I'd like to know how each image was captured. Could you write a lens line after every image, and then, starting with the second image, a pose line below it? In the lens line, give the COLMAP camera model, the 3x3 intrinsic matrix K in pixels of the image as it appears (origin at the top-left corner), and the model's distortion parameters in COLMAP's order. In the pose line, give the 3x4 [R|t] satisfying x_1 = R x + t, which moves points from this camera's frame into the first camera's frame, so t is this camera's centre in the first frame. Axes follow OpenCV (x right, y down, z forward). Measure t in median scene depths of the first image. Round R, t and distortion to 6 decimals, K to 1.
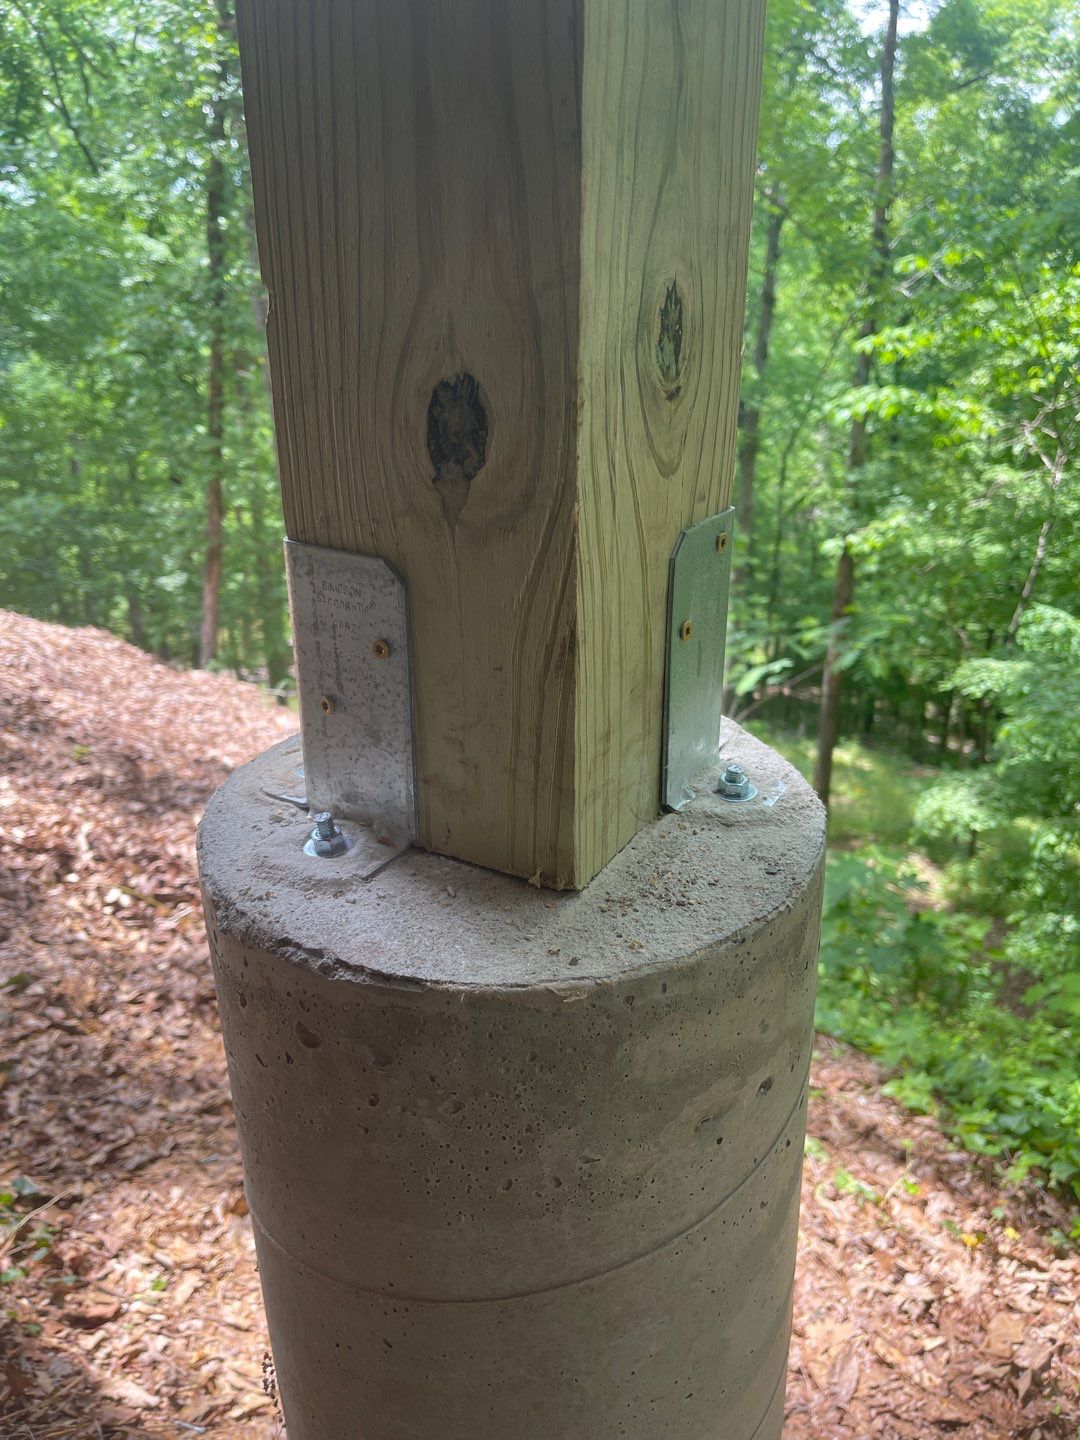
lens RADIAL K [[1092.6, 0, 545.6], [0, 1092.6, 724.2], [0, 0, 1]] dist [0.077844, -0.098638]
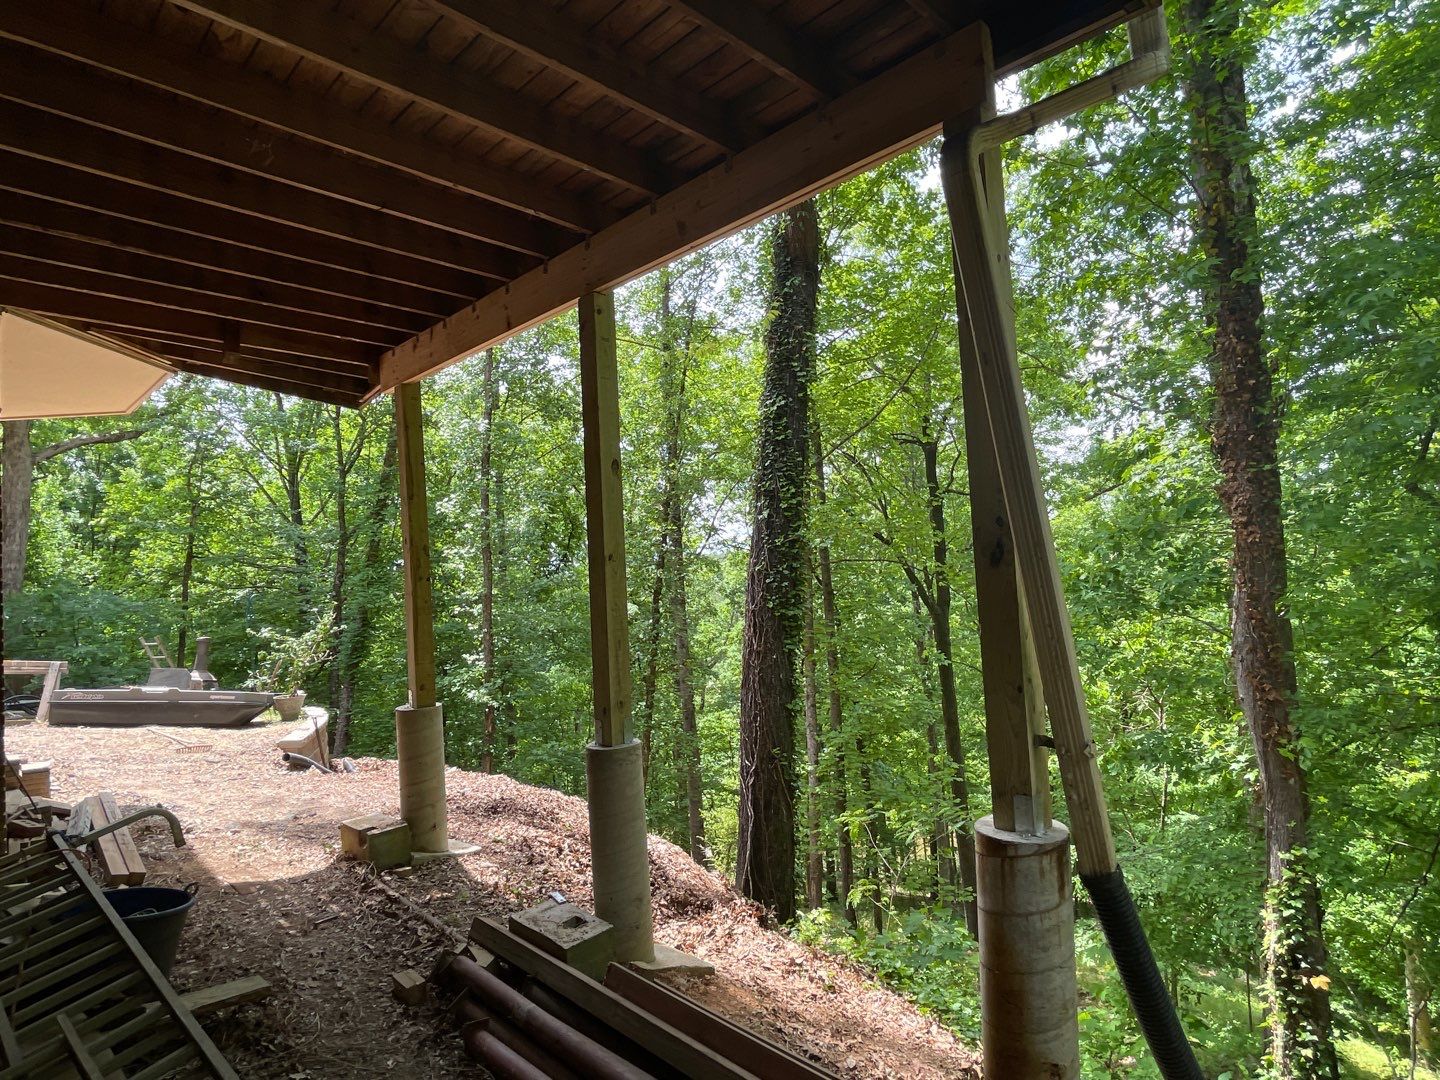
lens RADIAL K [[800.2, 0, 721.6], [0, 800.2, 546.1], [0, 0, 1]] dist [-0.007183, 0.008157]
pose [[0.976505, -0.056163, -0.208046, 0.484663], [-0.040008, 0.901405, -0.431125, 0.291389], [0.211747, 0.429319, 0.877980, -1.152762]]
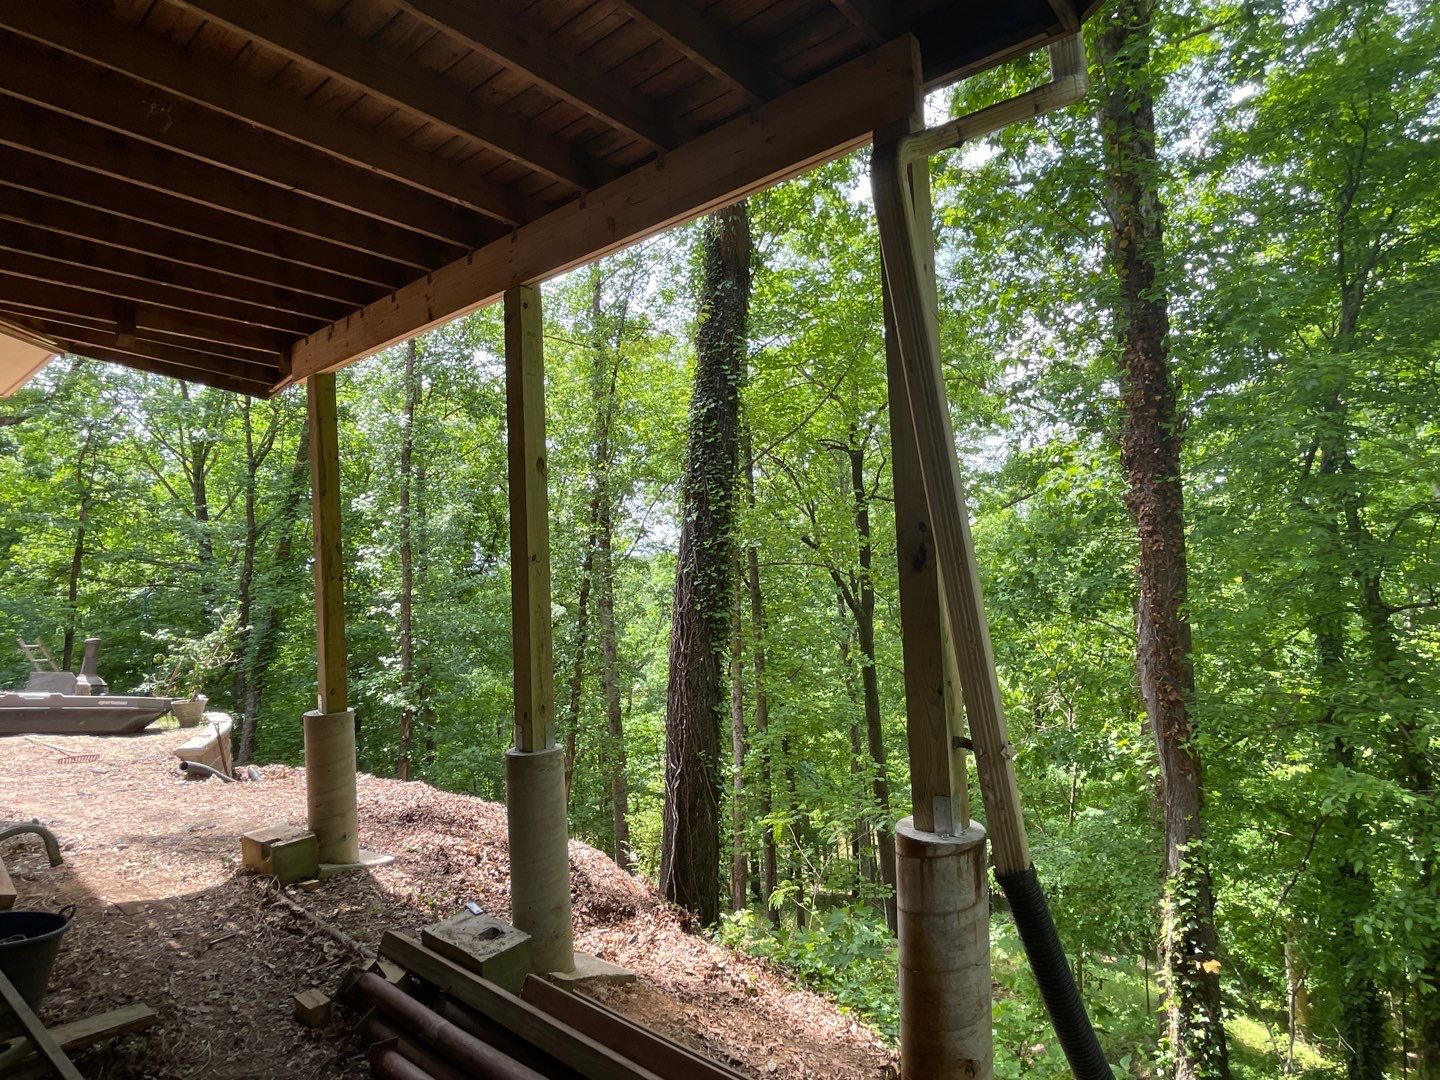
lens RADIAL K [[796.5, 0, 722.5], [0, 796.5, 550.0], [0, 0, 1]] dist [0.001747, 0.000446]
pose [[0.991765, -0.044216, -0.120200, 0.486453], [-0.012114, 0.901920, -0.431733, 0.282794], [0.127500, 0.429634, 0.893957, -1.133885]]
